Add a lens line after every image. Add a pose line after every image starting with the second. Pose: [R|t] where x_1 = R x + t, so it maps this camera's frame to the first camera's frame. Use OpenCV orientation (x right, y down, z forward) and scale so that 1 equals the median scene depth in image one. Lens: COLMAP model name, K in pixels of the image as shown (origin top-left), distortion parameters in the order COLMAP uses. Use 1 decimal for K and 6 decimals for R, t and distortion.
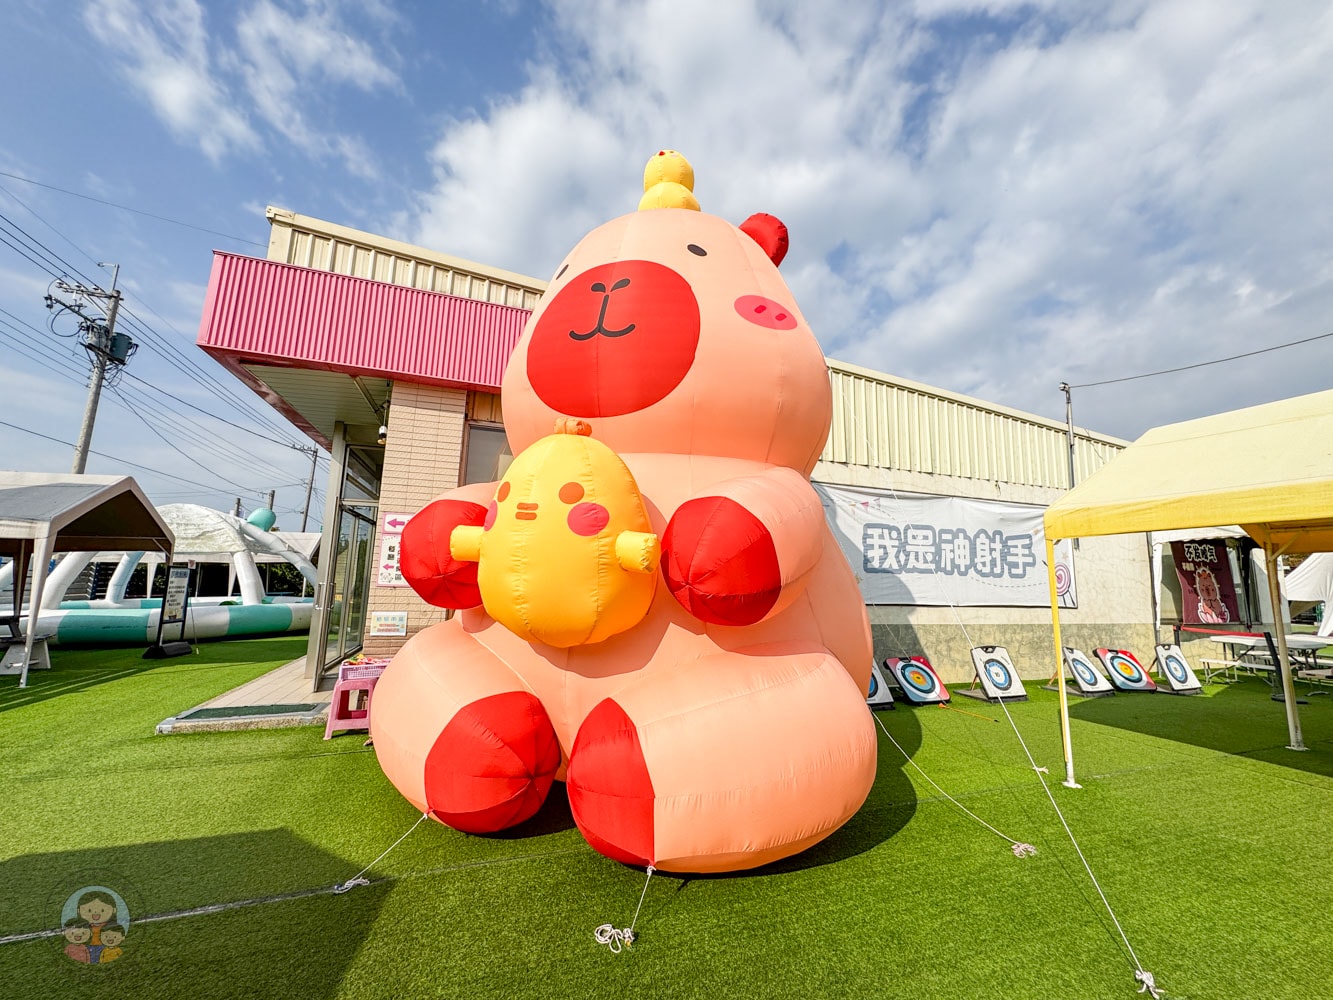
lens RADIAL K [[538.2, 0, 672.3], [0, 538.2, 500.4], [0, 0, 1]] dist [-0.002765, 0.000095]
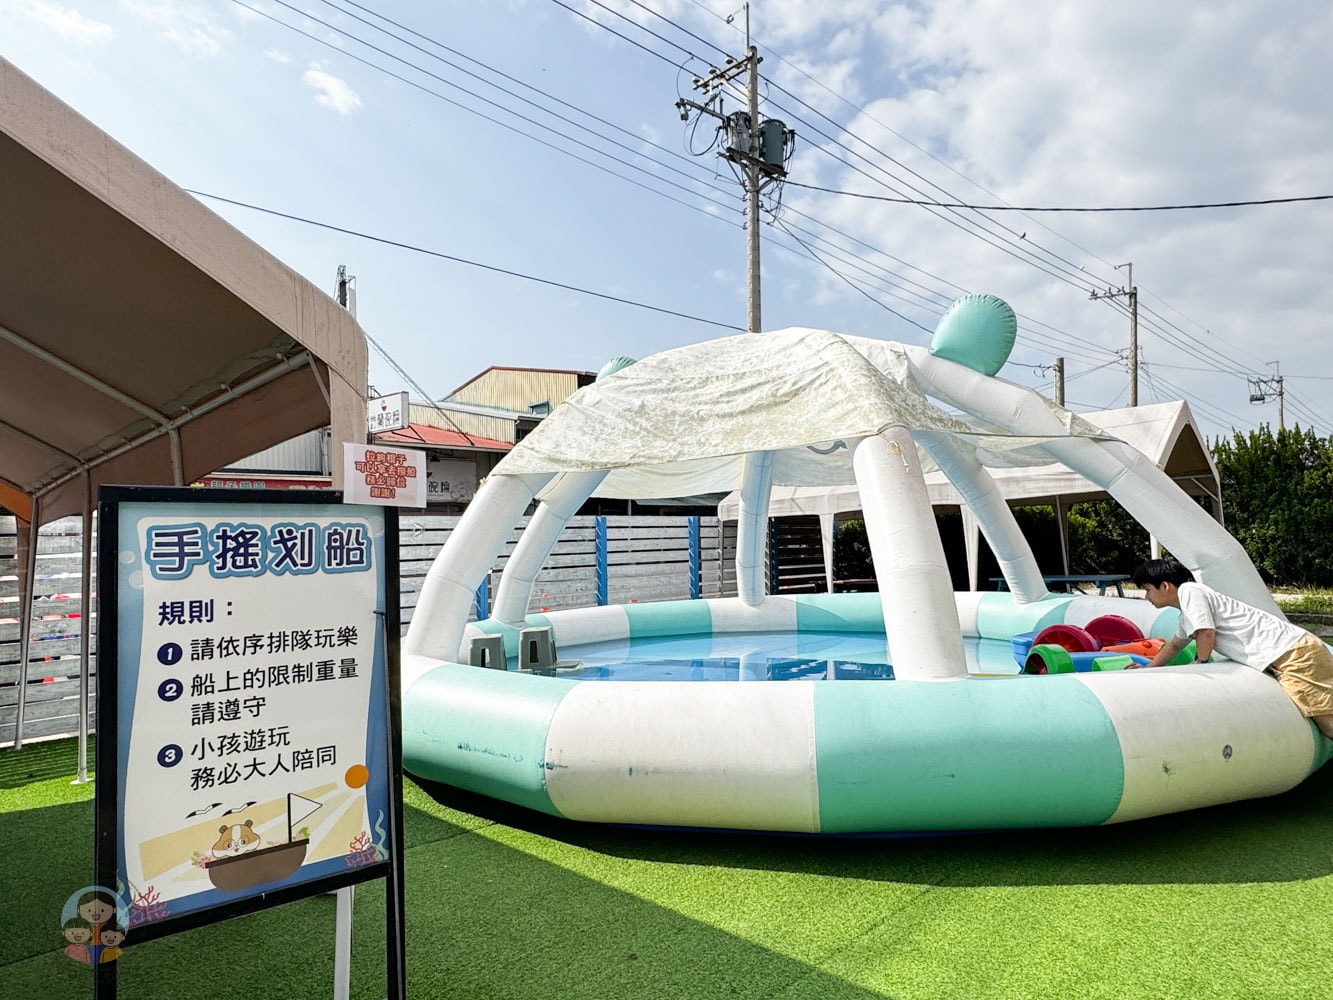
lens RADIAL K [[793.6, 0, 667.4], [0, 793.6, 500.4], [0, 0, 1]] dist [-0.001822, -0.000365]
pose [[0.415126, -0.067570, -0.907251, -0.357102], [0.158326, 0.987386, -0.001093, 0.074101], [0.895881, -0.143188, 0.420588, 0.520815]]
